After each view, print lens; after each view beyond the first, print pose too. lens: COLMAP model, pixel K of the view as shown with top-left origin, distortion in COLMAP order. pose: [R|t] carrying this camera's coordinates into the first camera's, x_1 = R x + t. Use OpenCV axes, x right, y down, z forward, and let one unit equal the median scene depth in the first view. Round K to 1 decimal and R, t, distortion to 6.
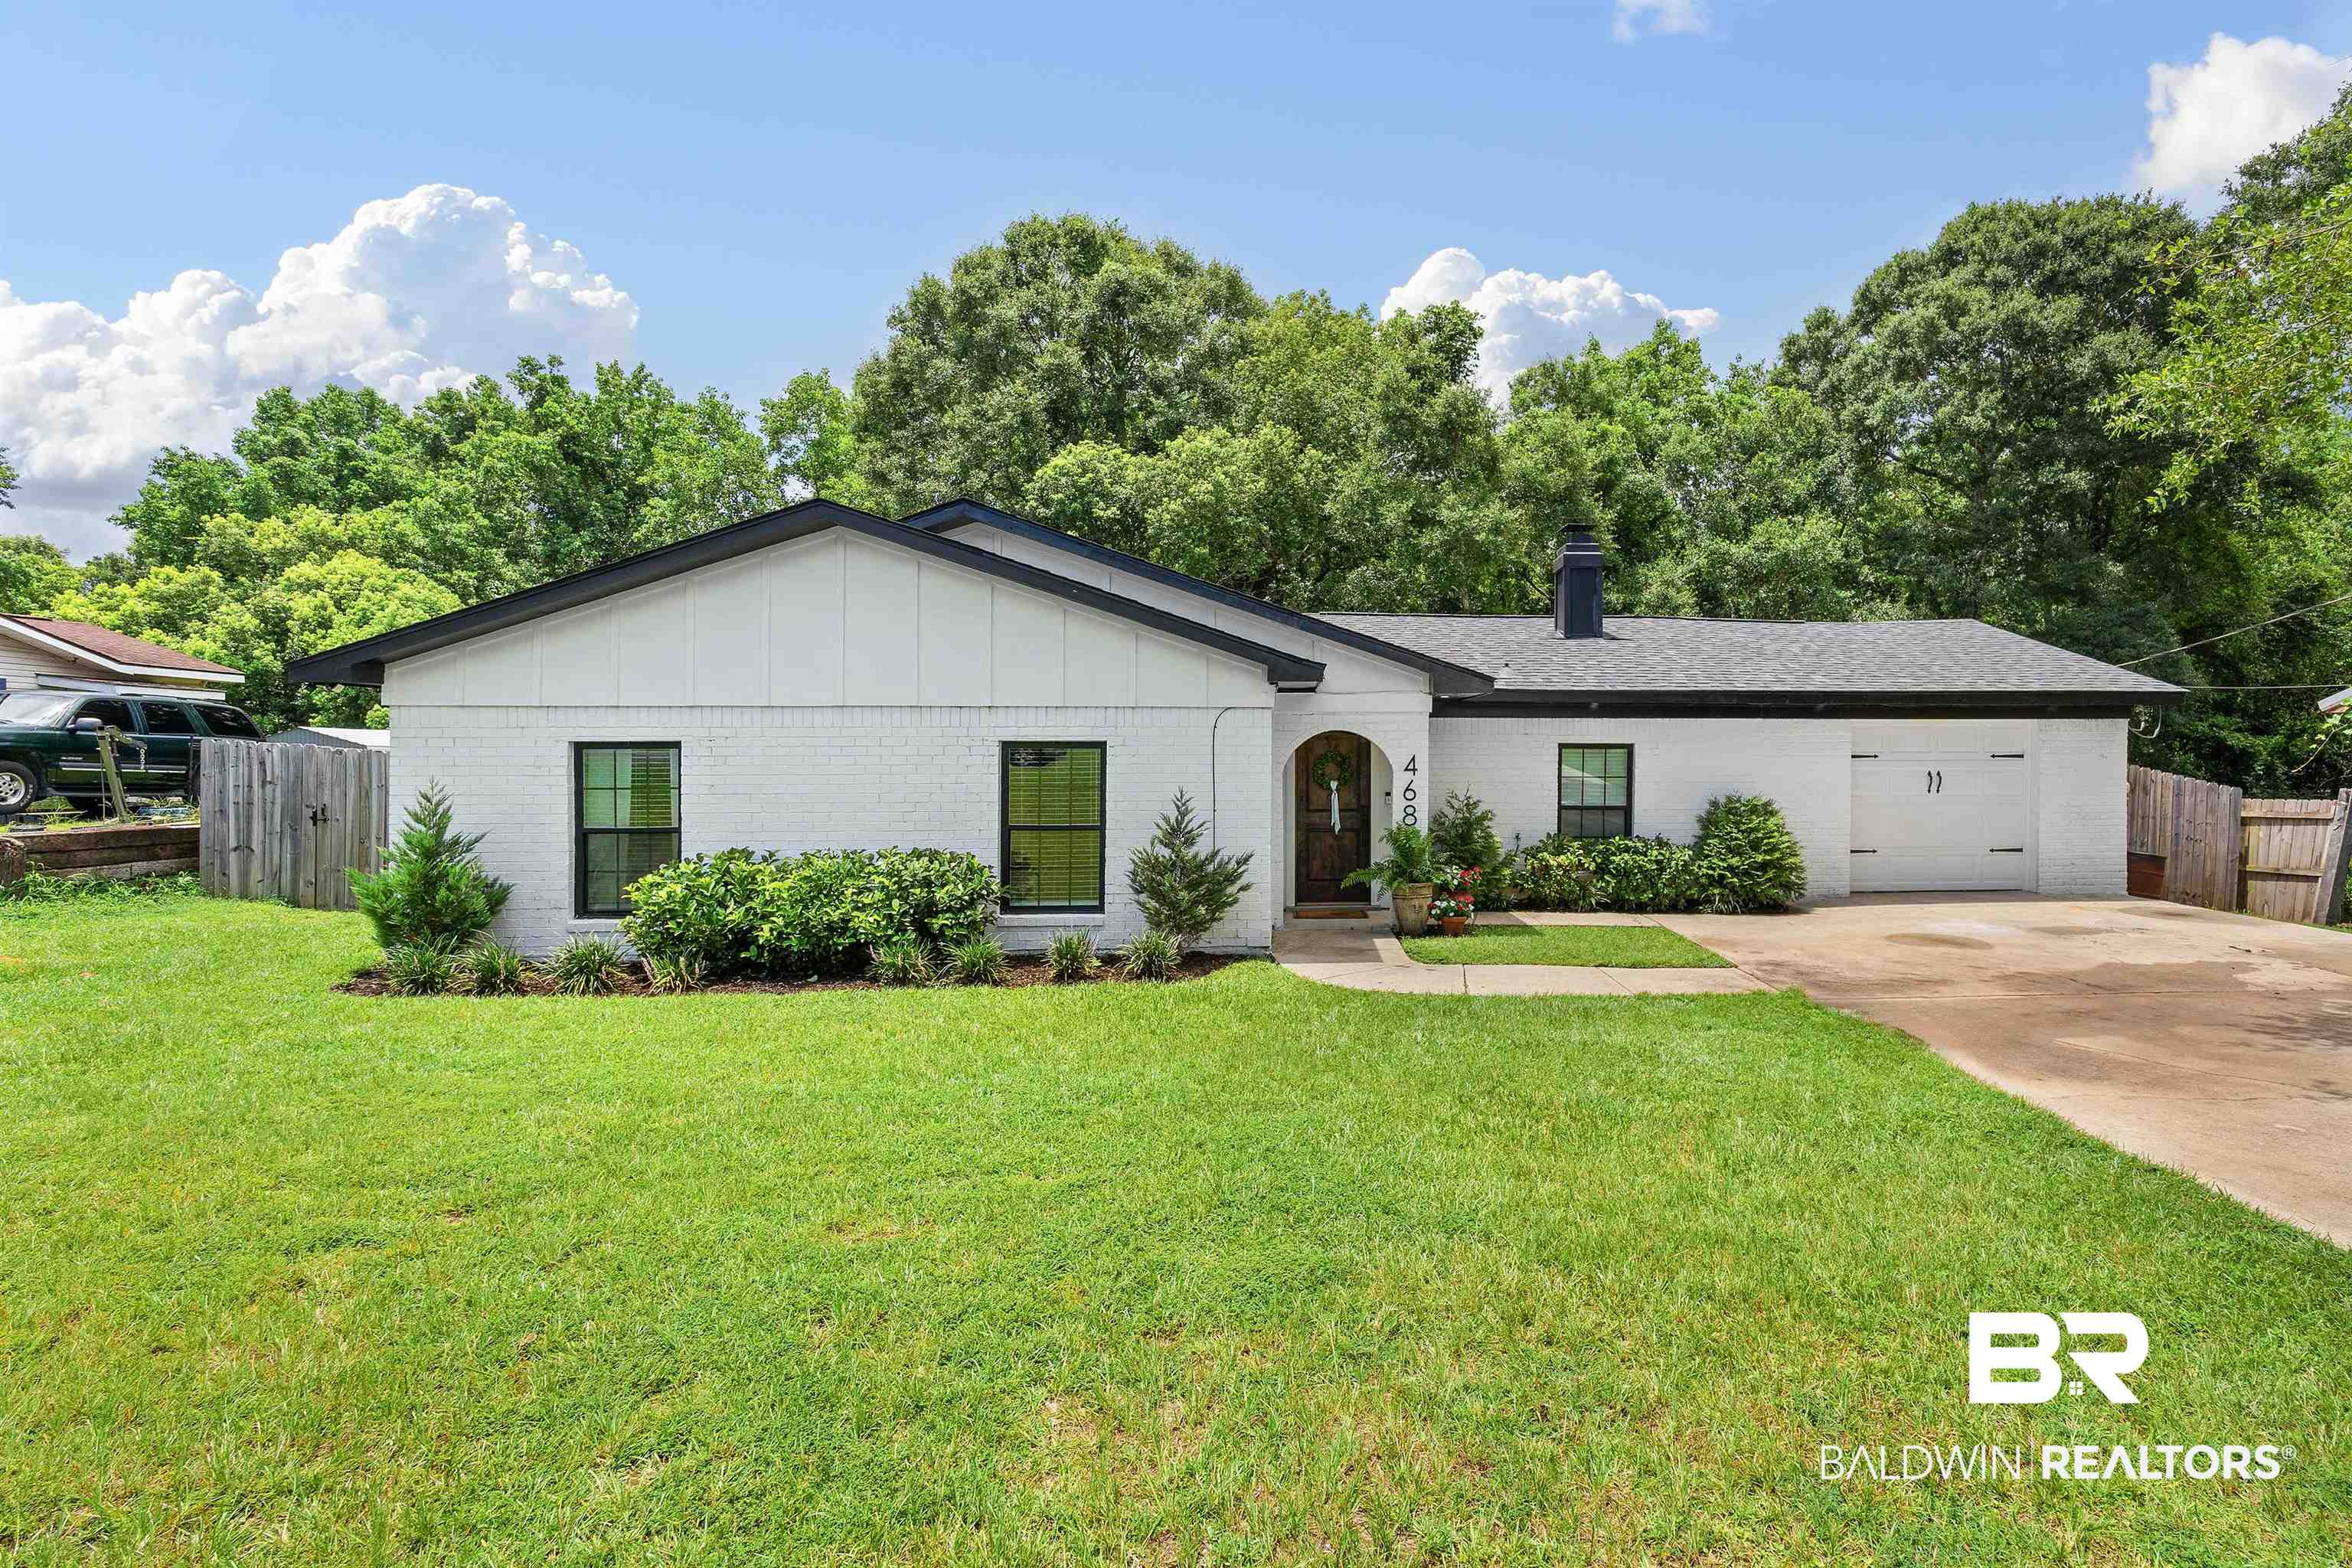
lens RADIAL K [[948.5, 0, 1176.0], [0, 948.5, 784.0], [0, 0, 1]] dist [0.000063, -0.000140]
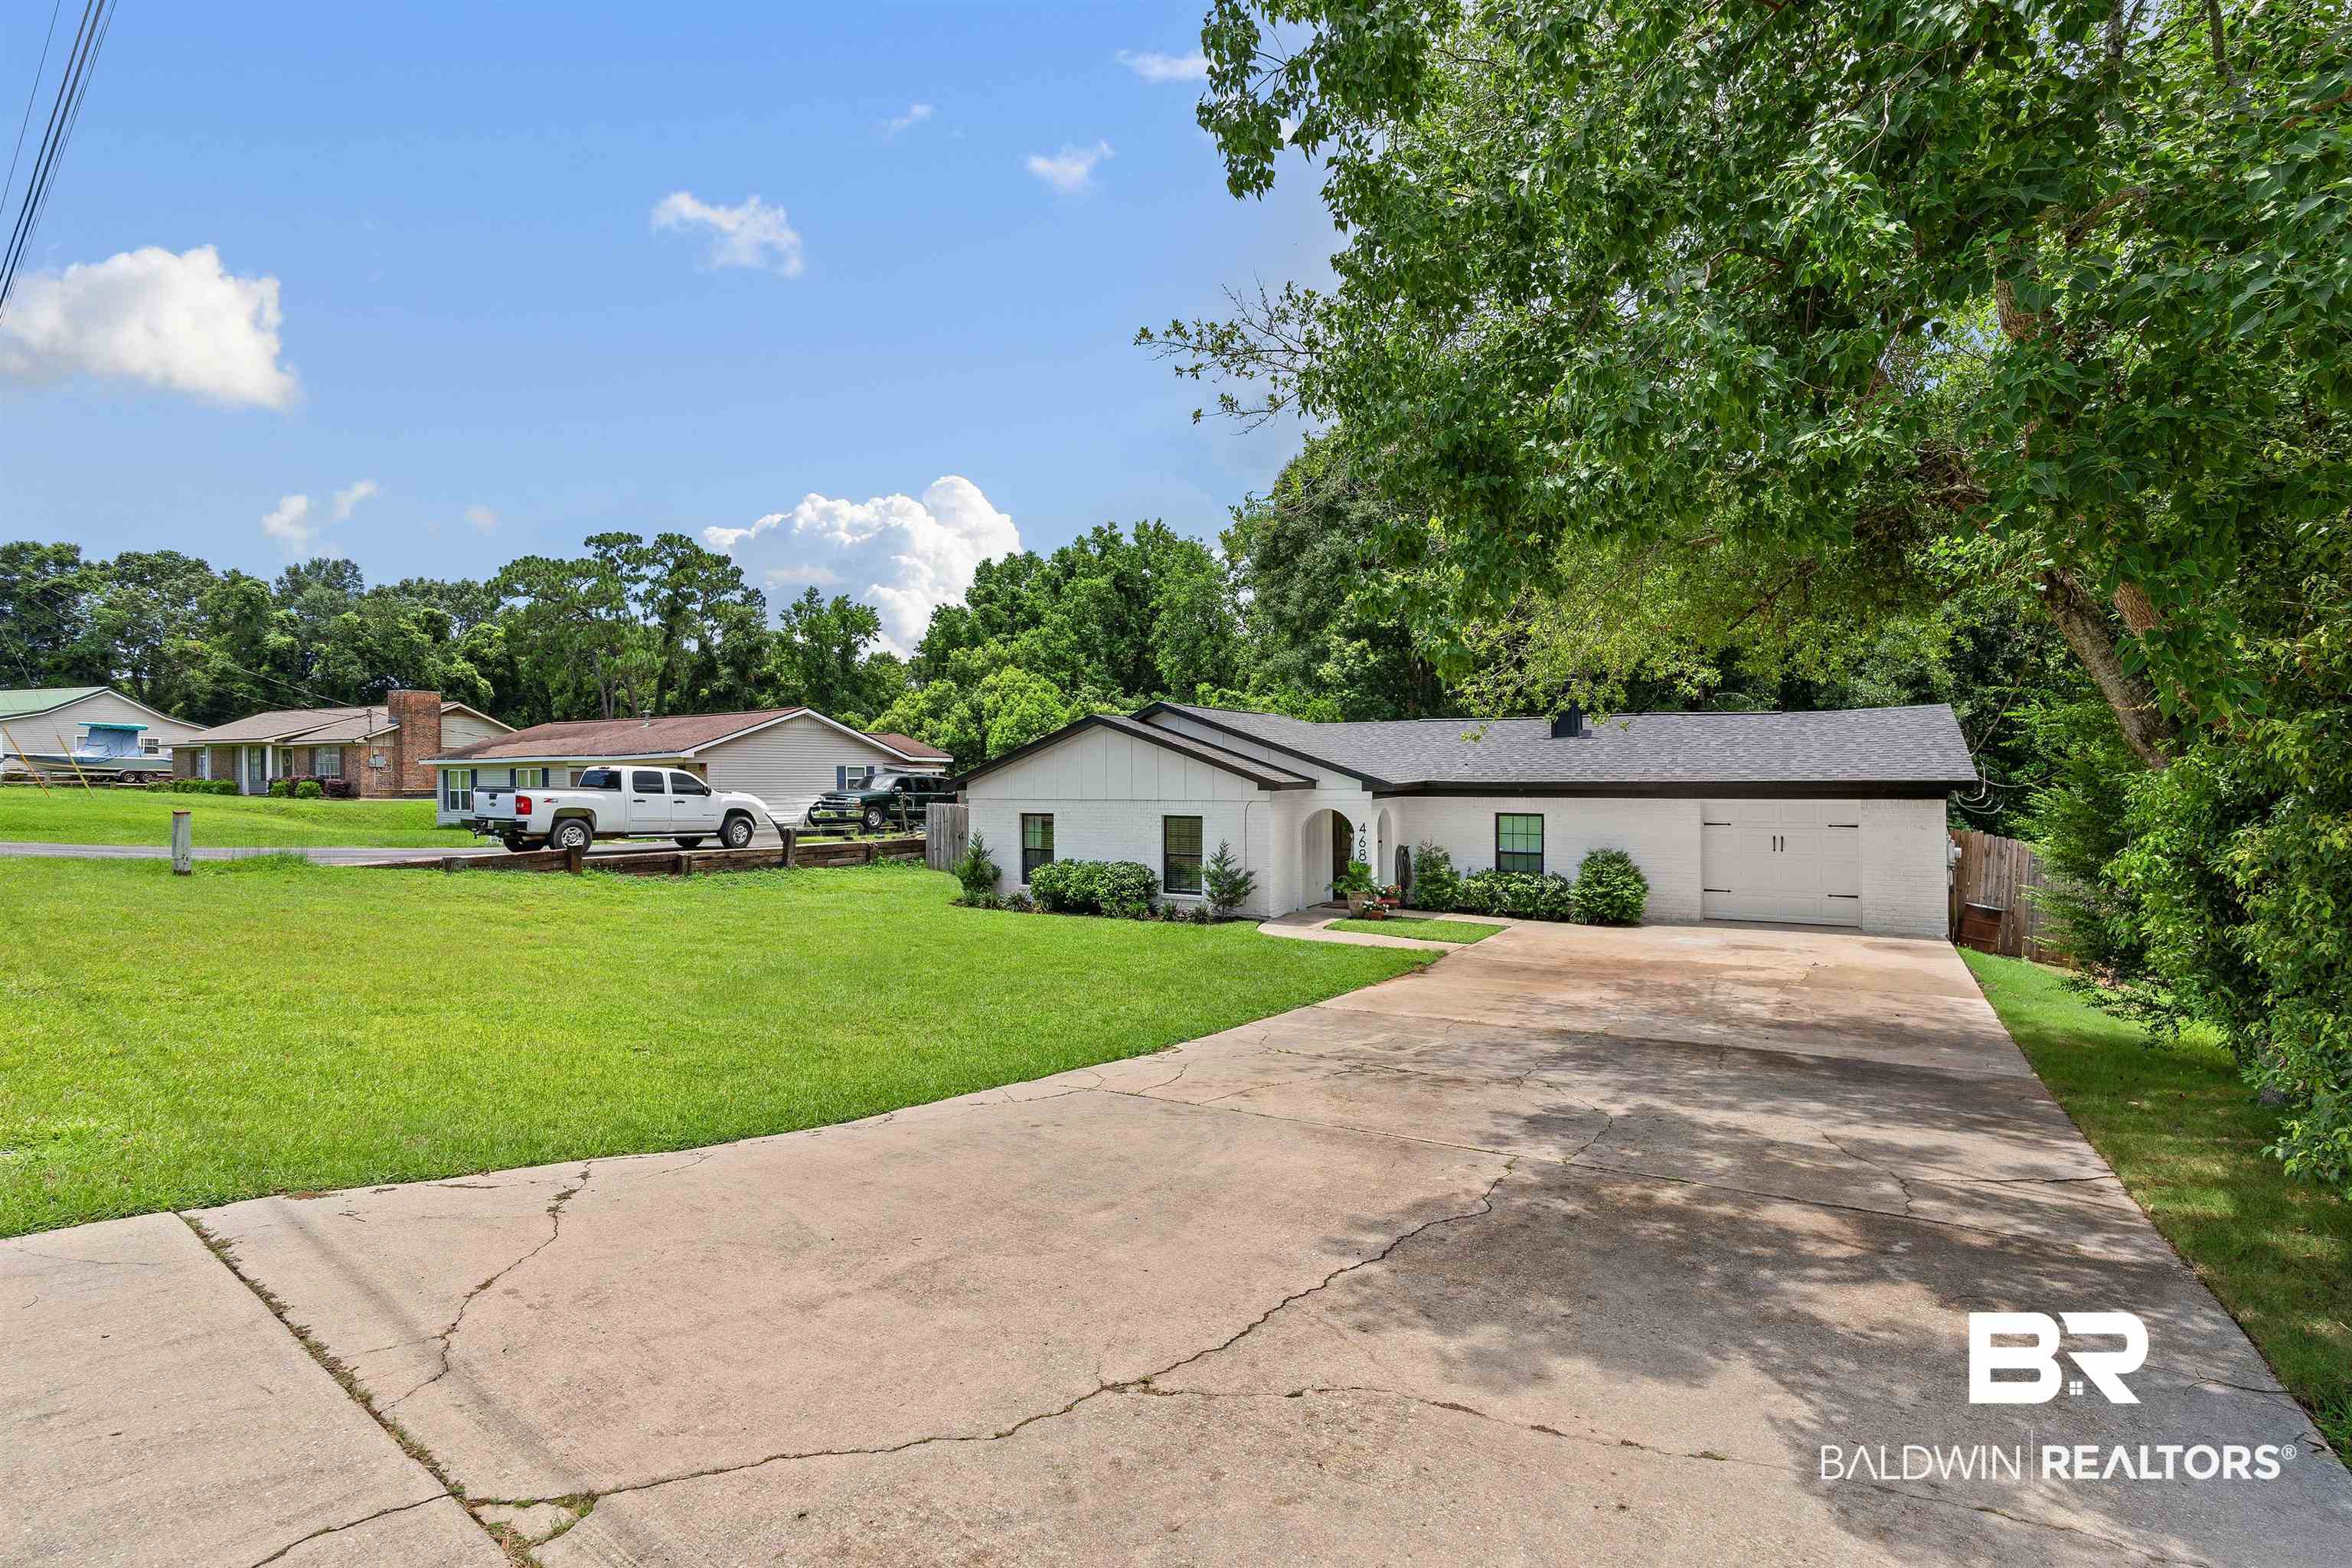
lens RADIAL K [[1033.4, 0, 1184.2], [0, 1033.4, 782.2], [0, 0, 1]] dist [0.000574, -0.000291]
pose [[0.823287, -0.000332, -0.567625, 0.523979], [0.002782, 0.999990, 0.003450, -0.055727], [0.567618, -0.004419, 0.823280, -0.413474]]
